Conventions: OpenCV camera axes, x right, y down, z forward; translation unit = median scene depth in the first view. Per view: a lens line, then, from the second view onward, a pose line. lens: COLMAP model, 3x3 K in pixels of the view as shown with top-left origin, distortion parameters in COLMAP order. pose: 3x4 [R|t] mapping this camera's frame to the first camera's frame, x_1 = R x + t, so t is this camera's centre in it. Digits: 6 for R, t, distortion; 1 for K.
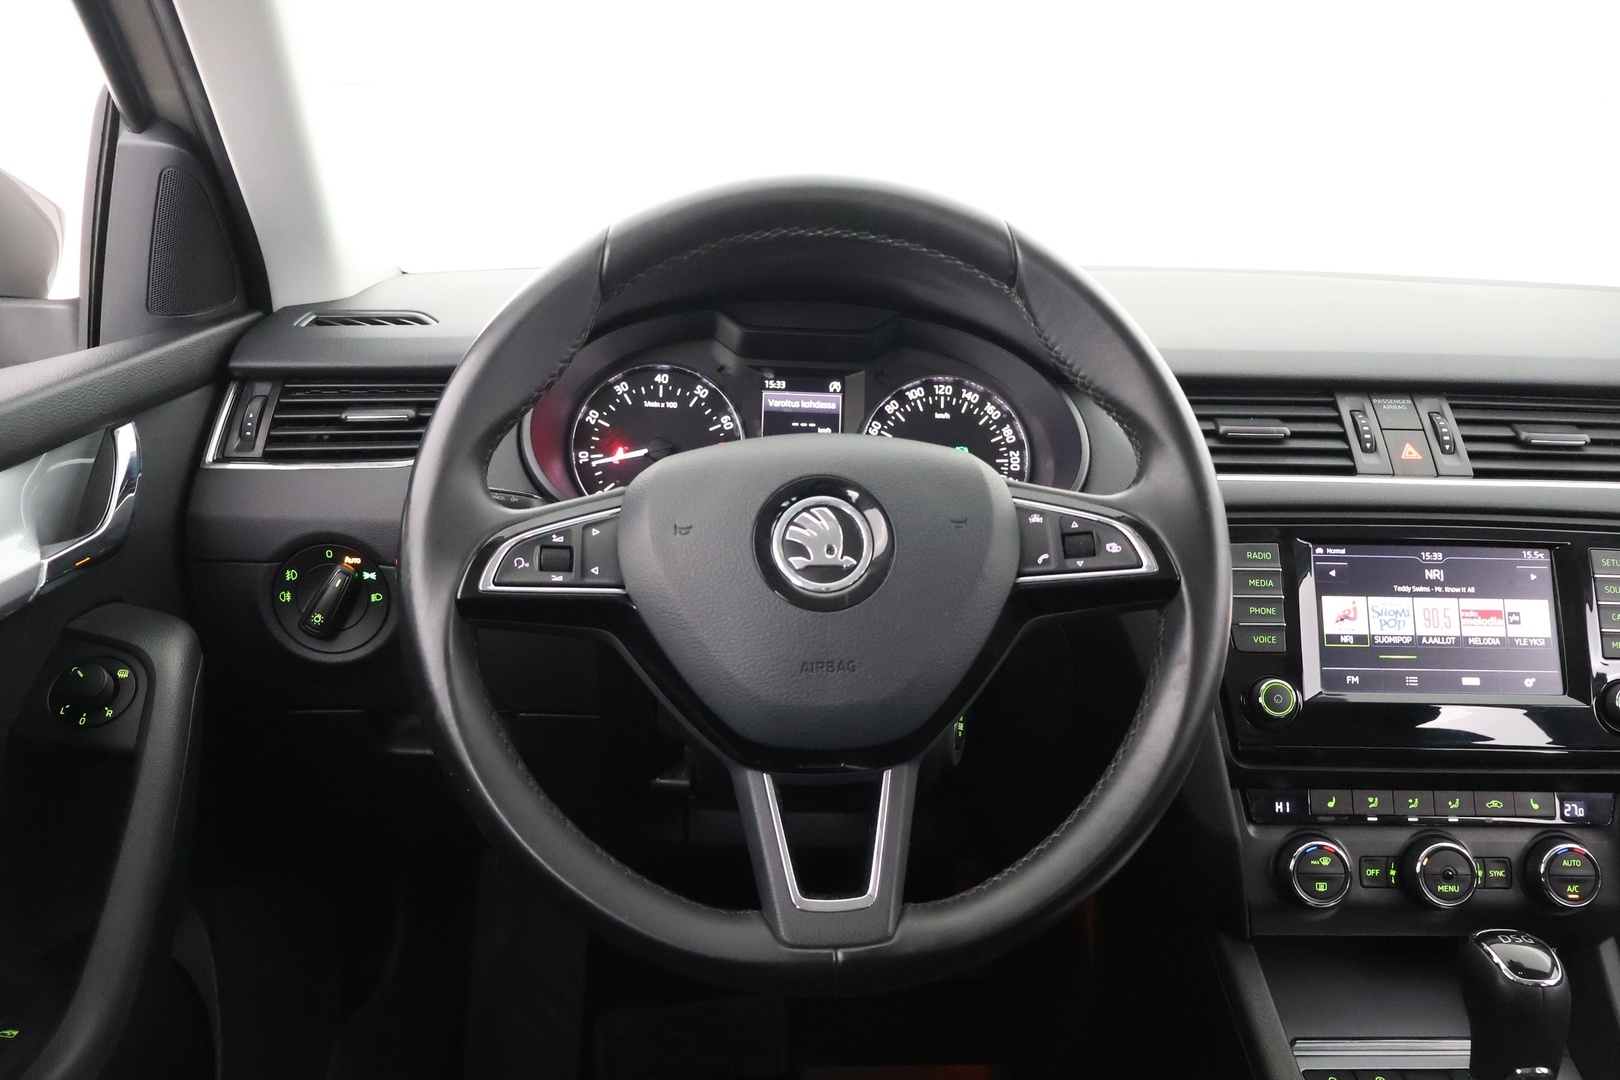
lens RADIAL K [[1355.5, 0, 808.9], [0, 1355.5, 538.0], [0, 0, 1]] dist [-0.016147, 0.015244]
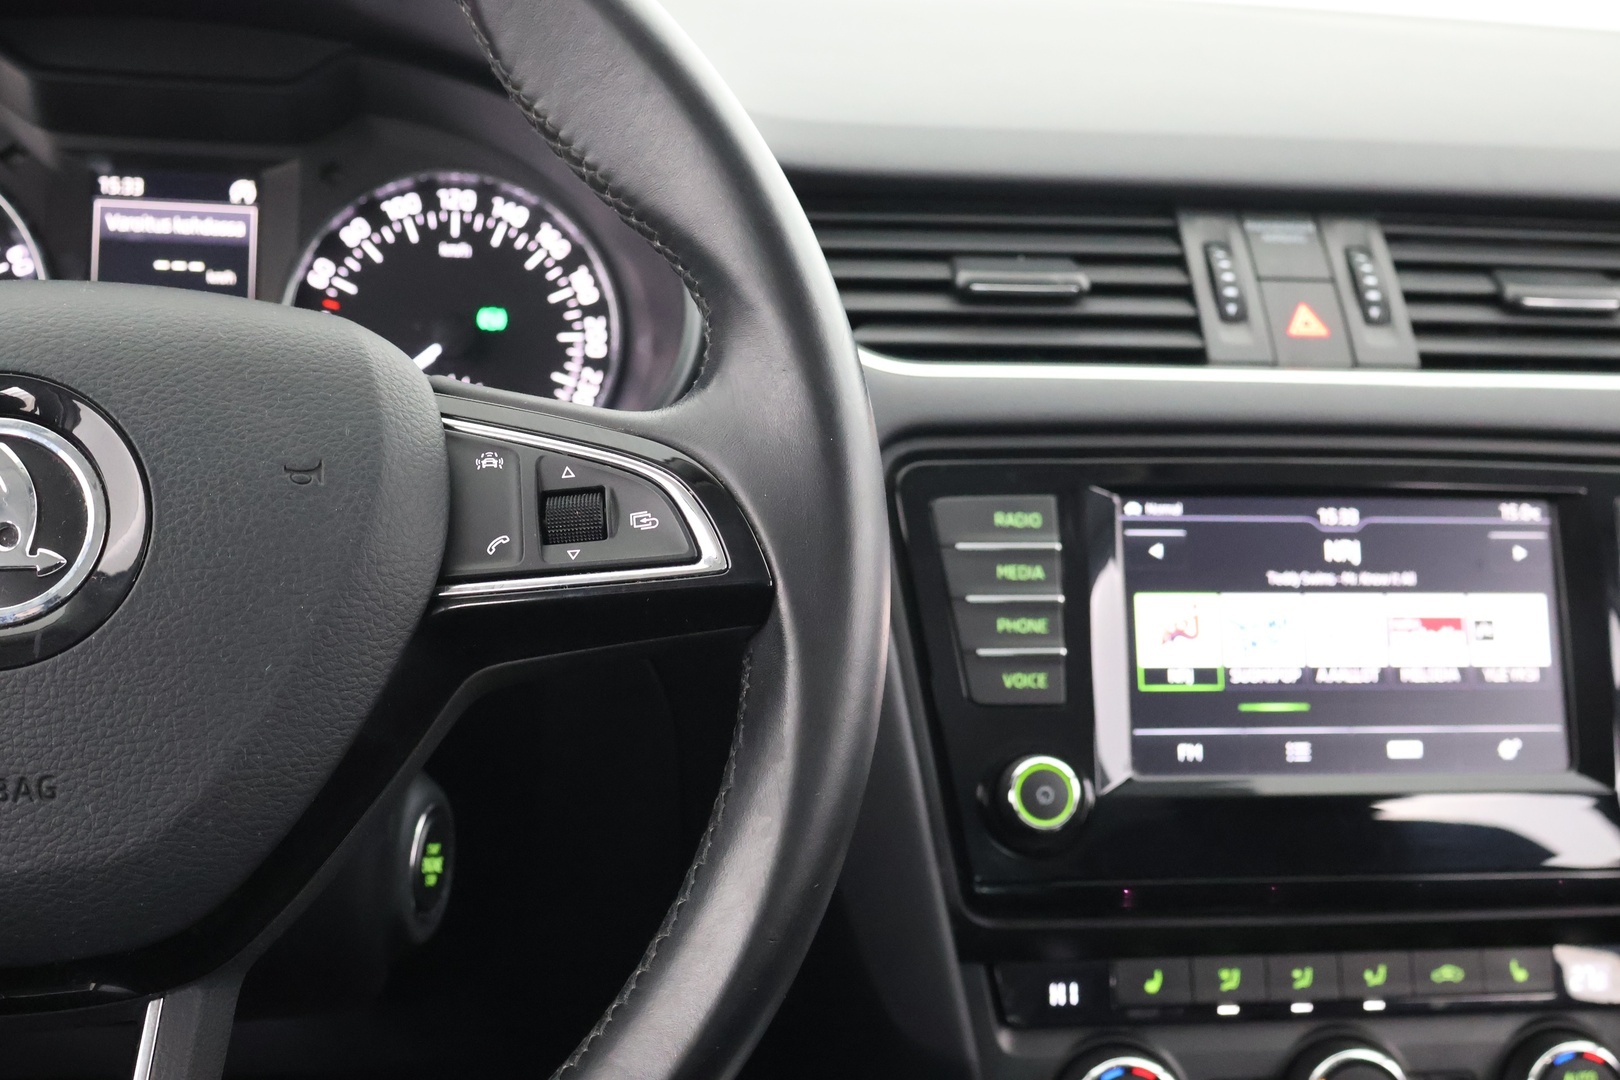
lens RADIAL K [[2163.3, 0, 819.0], [0, 2163.3, 535.7], [0, 0, 1]] dist [0.005754, 0.000000]
pose [[0.991459, -0.011069, 0.129950, 0.145999], [0.006284, 0.999289, 0.037176, -0.012360], [-0.130269, -0.036042, 0.990823, 0.178159]]
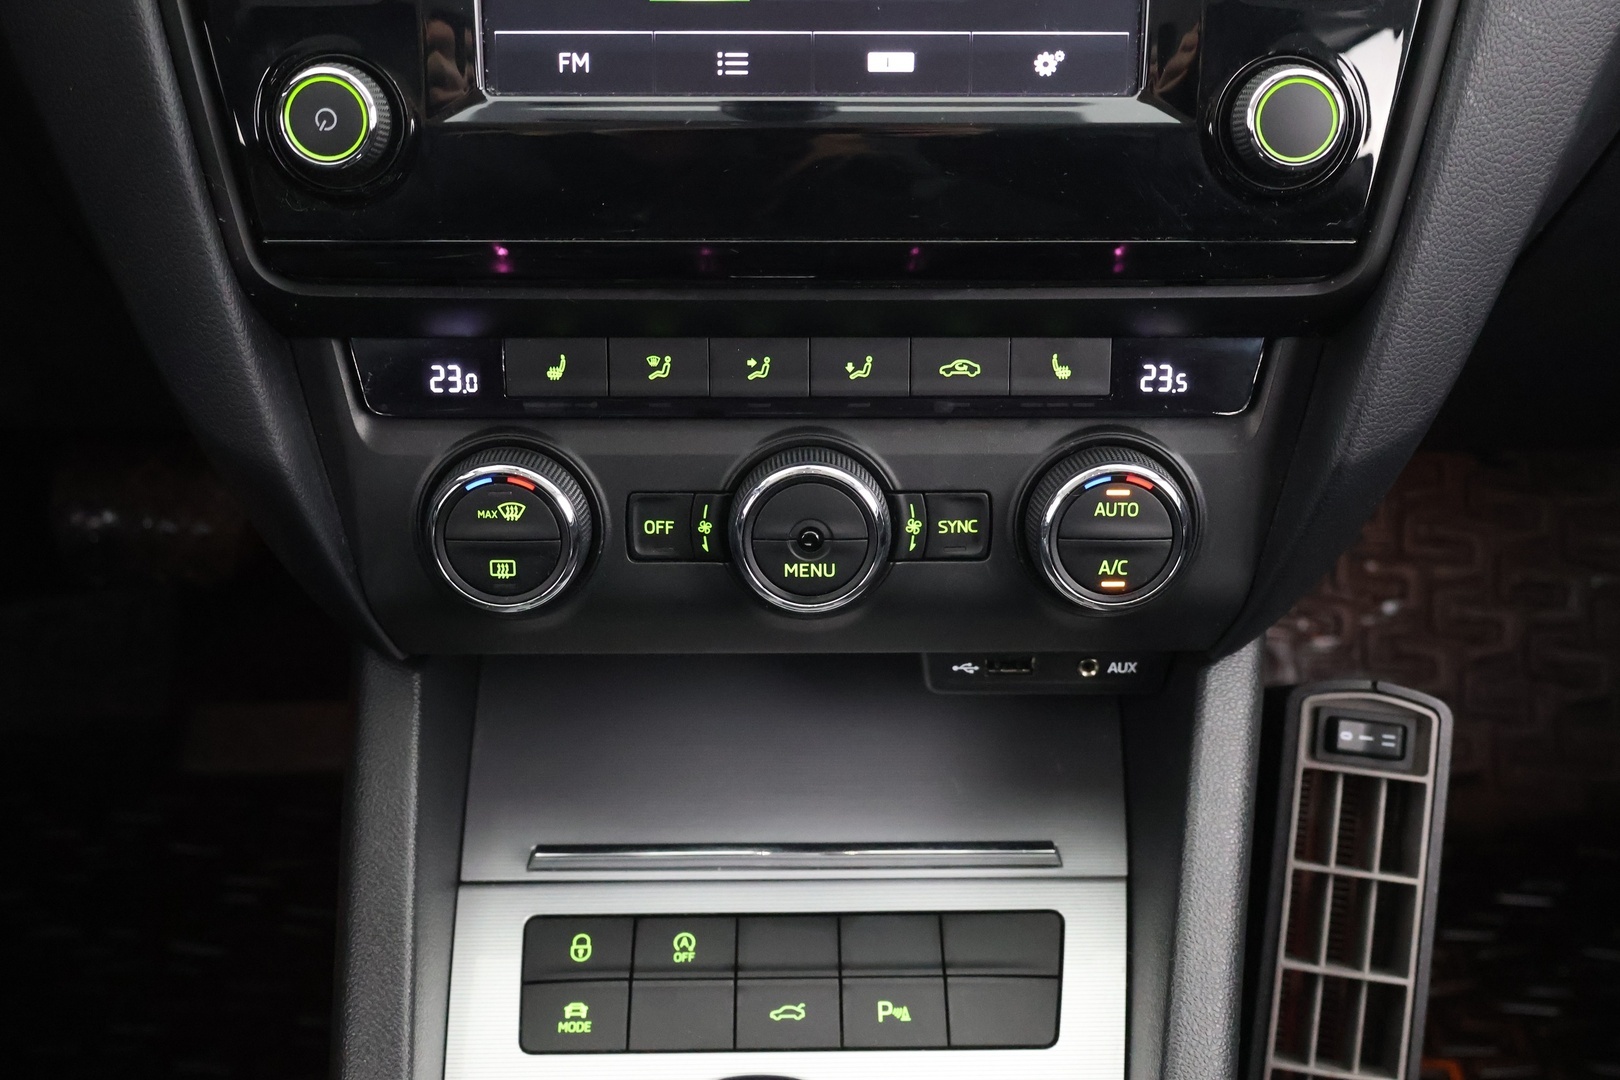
lens RADIAL K [[1701.5, 0, 808.5], [0, 1701.5, 540.7], [0, 0, 1]] dist [-0.003684, 0.000000]
pose [[0.999413, -0.003497, -0.034084, 0.476319], [0.016288, 0.923672, 0.382838, 0.045827], [0.030144, -0.383168, 0.923187, 0.496633]]
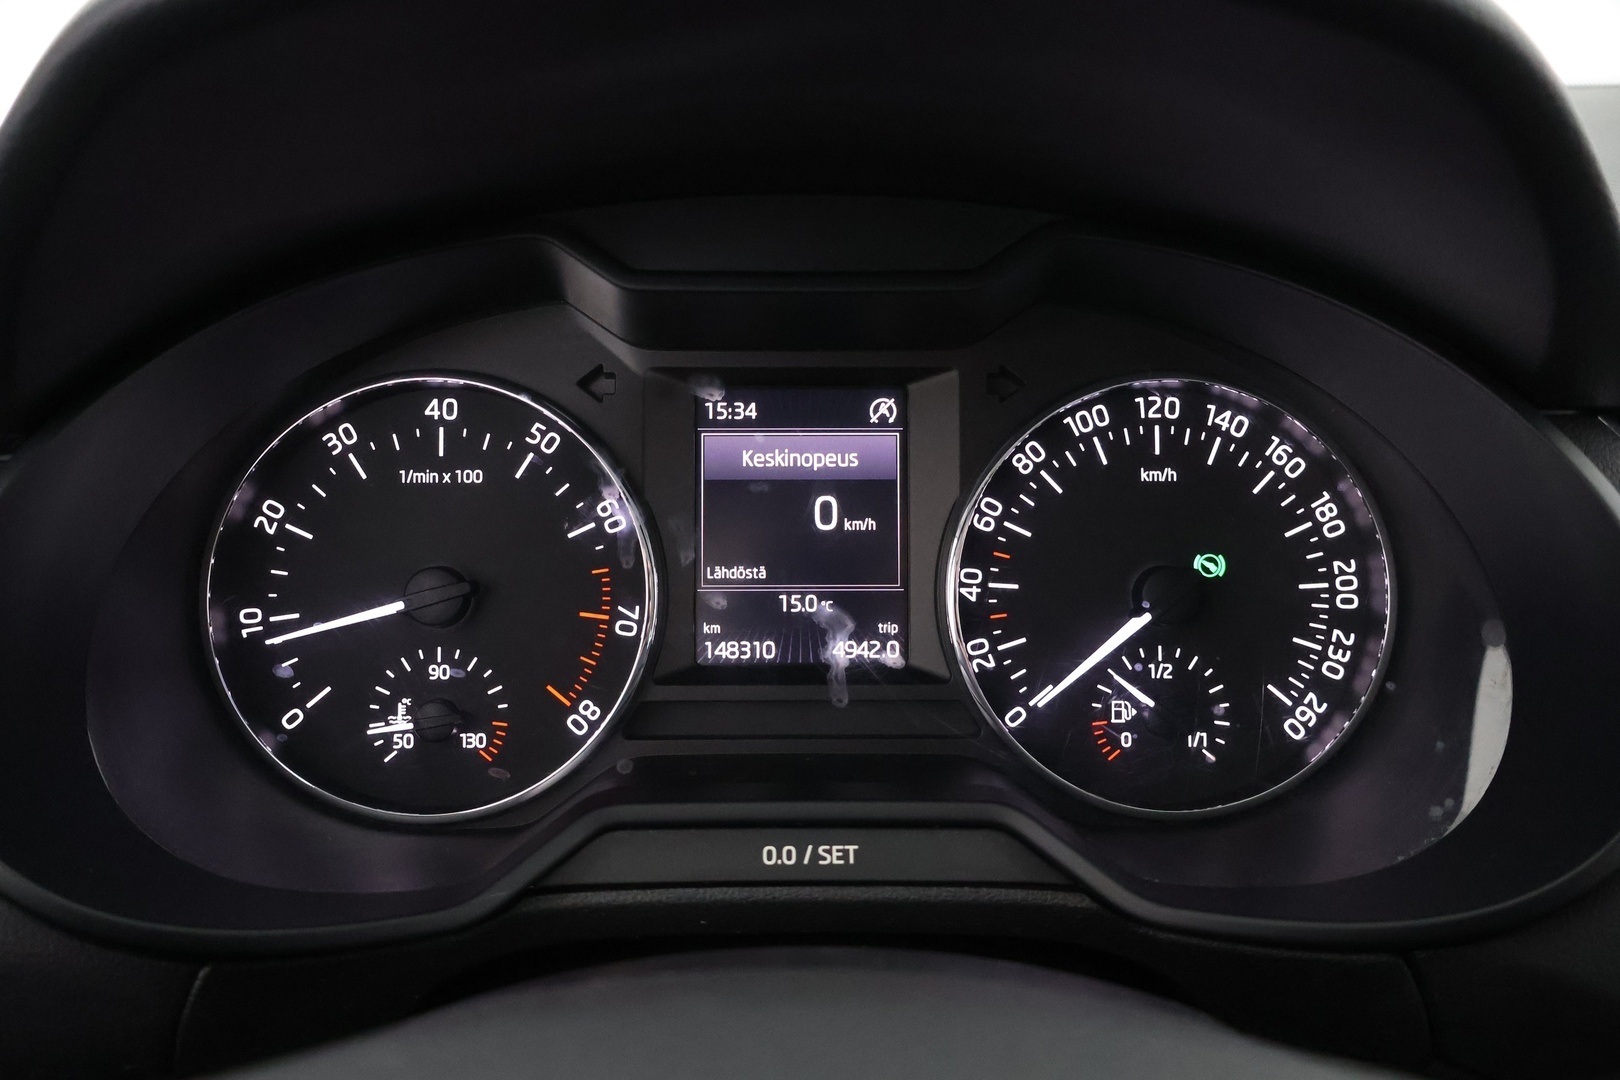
lens RADIAL K [[1355.5, 0, 835.1], [0, 1355.5, 526.8], [0, 0, 1]] dist [-0.016147, 0.015244]
pose [[0.998923, -0.033712, -0.031886, 0.019185], [0.036653, 0.994642, 0.096666, -0.133372], [0.028456, -0.097731, 0.994806, 0.690820]]
